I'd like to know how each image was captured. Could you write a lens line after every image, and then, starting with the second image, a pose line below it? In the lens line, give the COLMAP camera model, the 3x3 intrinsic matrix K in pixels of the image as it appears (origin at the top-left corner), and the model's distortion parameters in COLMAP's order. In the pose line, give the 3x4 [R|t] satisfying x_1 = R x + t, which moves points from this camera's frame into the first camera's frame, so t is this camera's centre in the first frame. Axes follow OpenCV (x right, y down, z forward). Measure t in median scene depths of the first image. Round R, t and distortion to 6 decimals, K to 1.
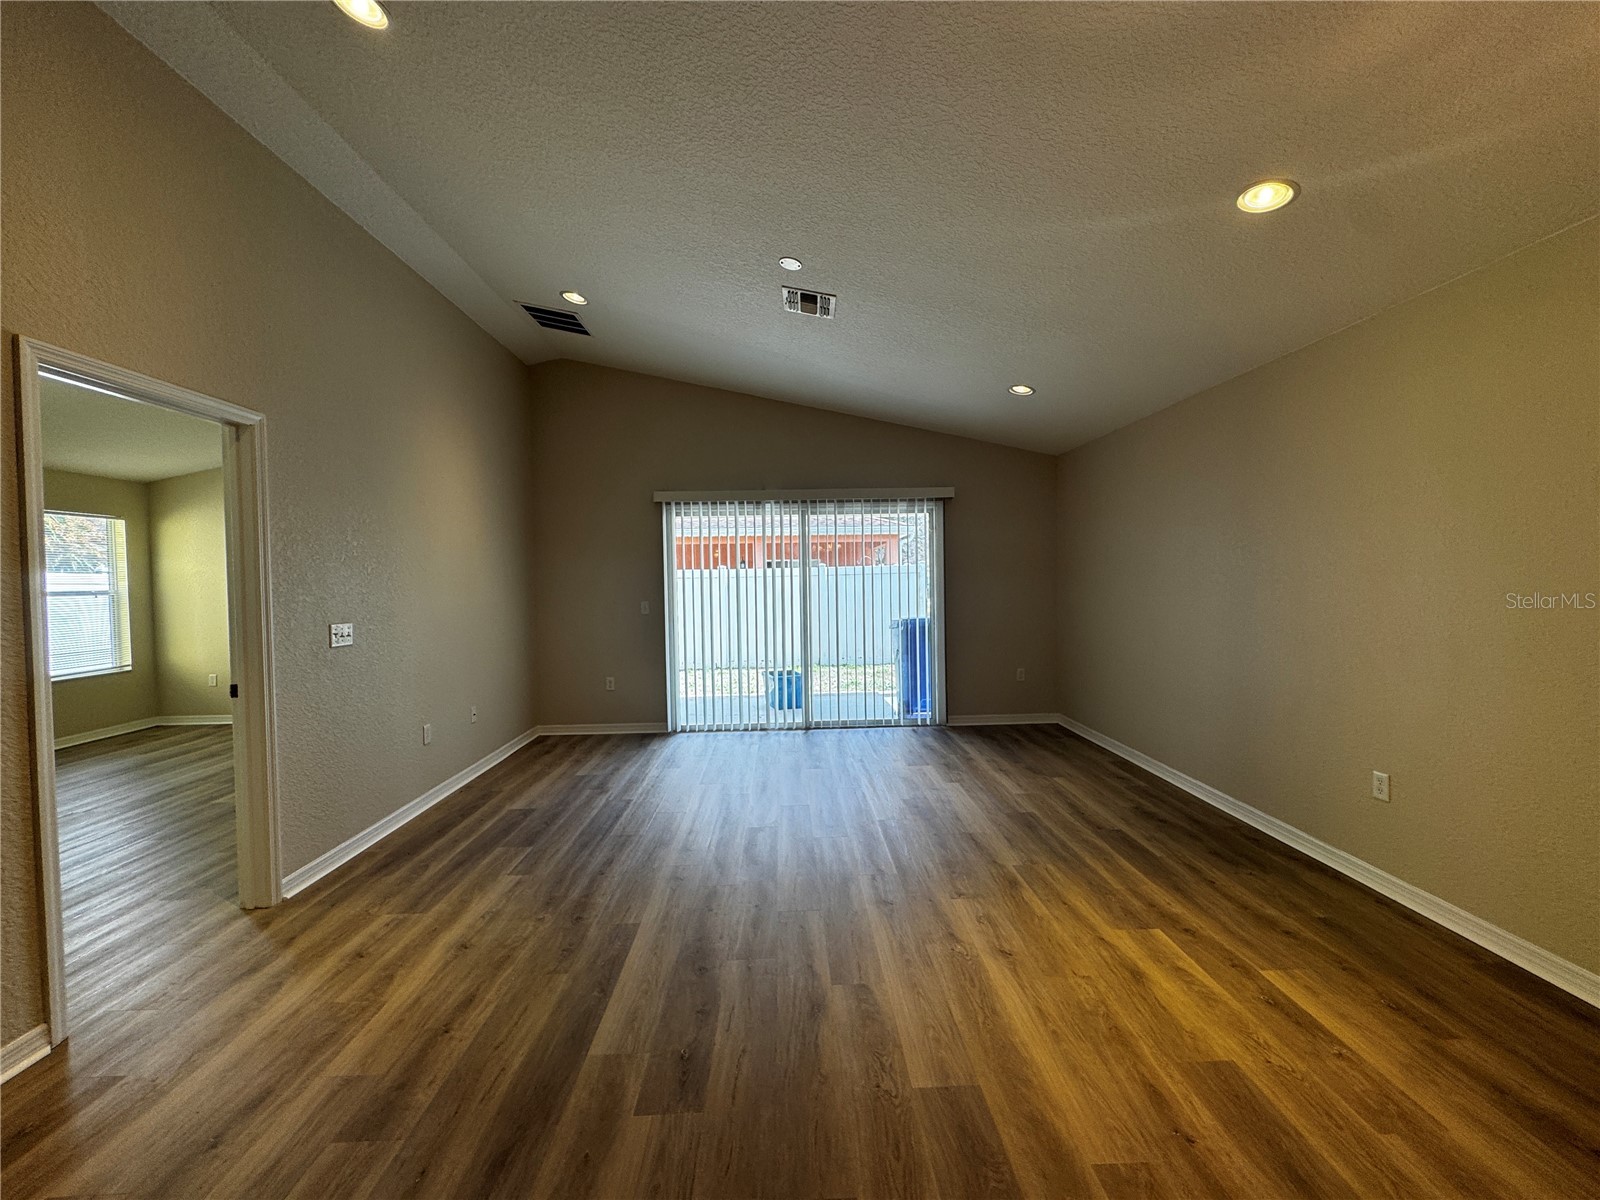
lens RADIAL K [[643.0, 0, 800.1], [0, 643.0, 595.4], [0, 0, 1]] dist [-0.002372, -0.000388]
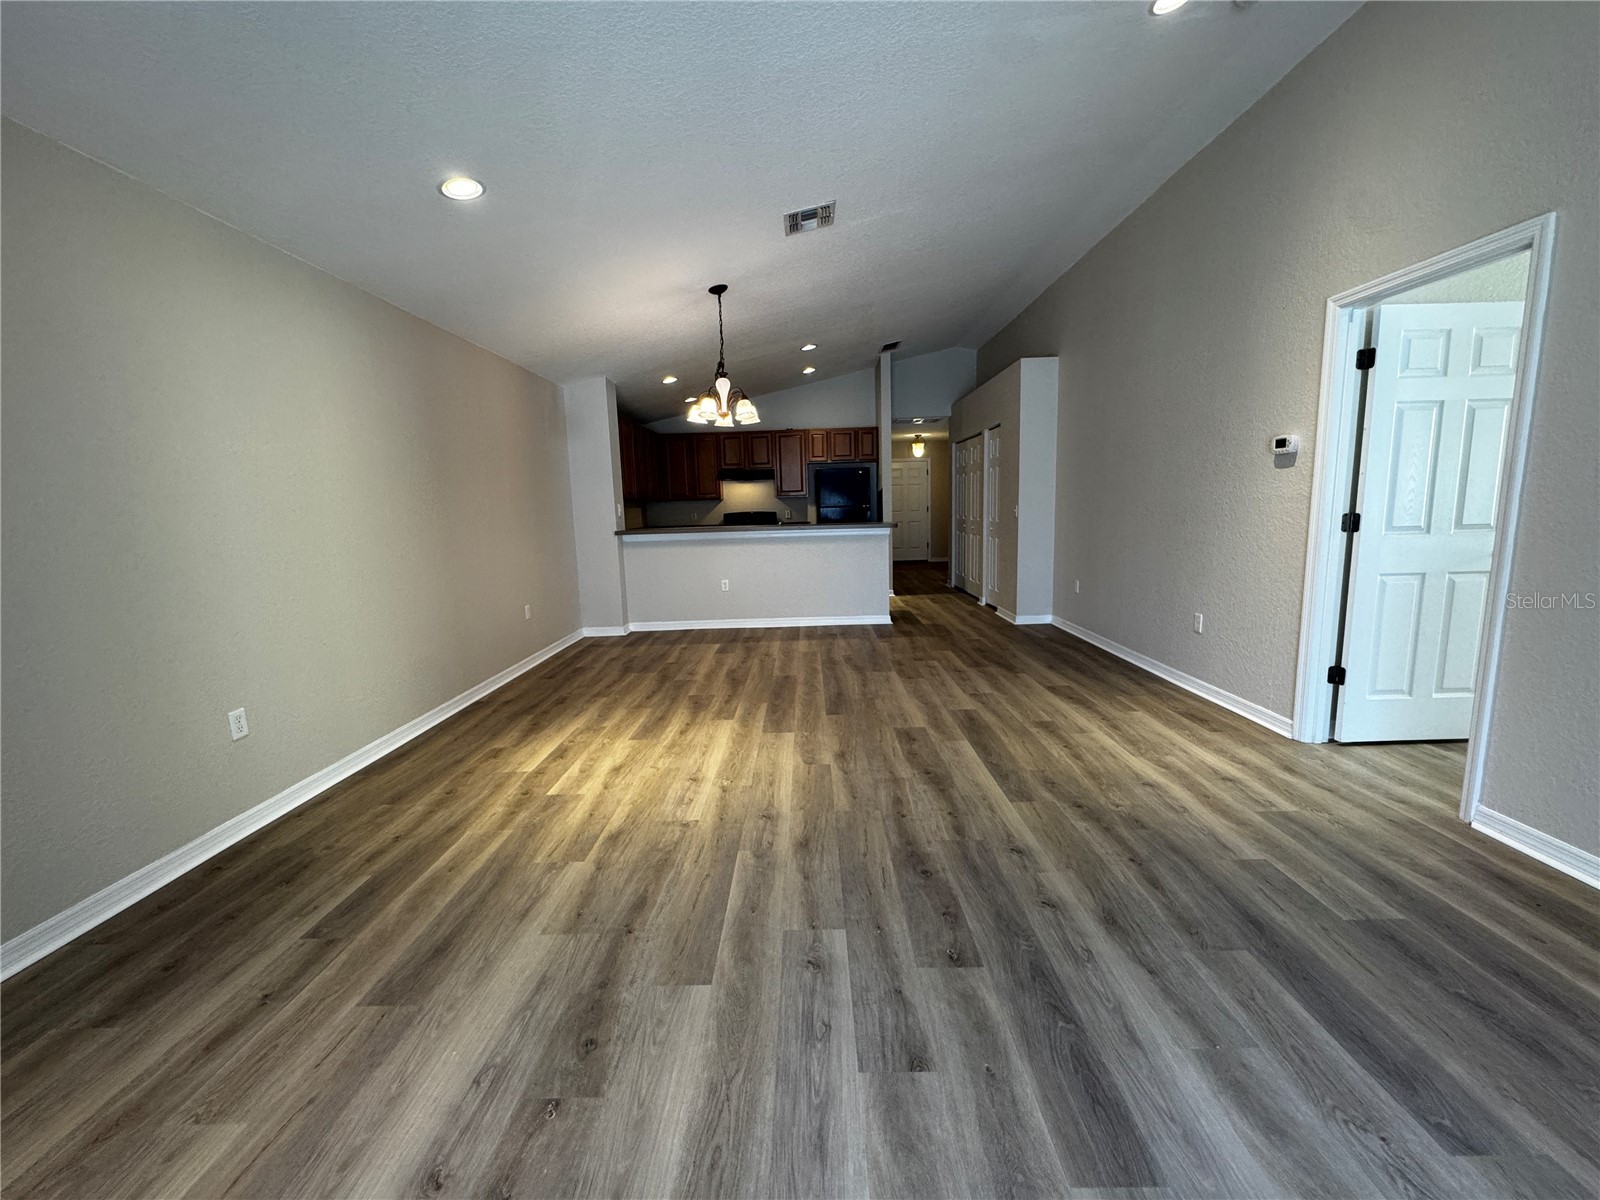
lens RADIAL K [[643.0, 0, 800.1], [0, 643.0, 595.4], [0, 0, 1]] dist [-0.002372, -0.000388]
pose [[-0.998095, 0.041645, 0.045517, 0.032058], [0.048618, 0.985133, 0.164770, -0.006217], [-0.037978, 0.166669, -0.985281, 2.117884]]
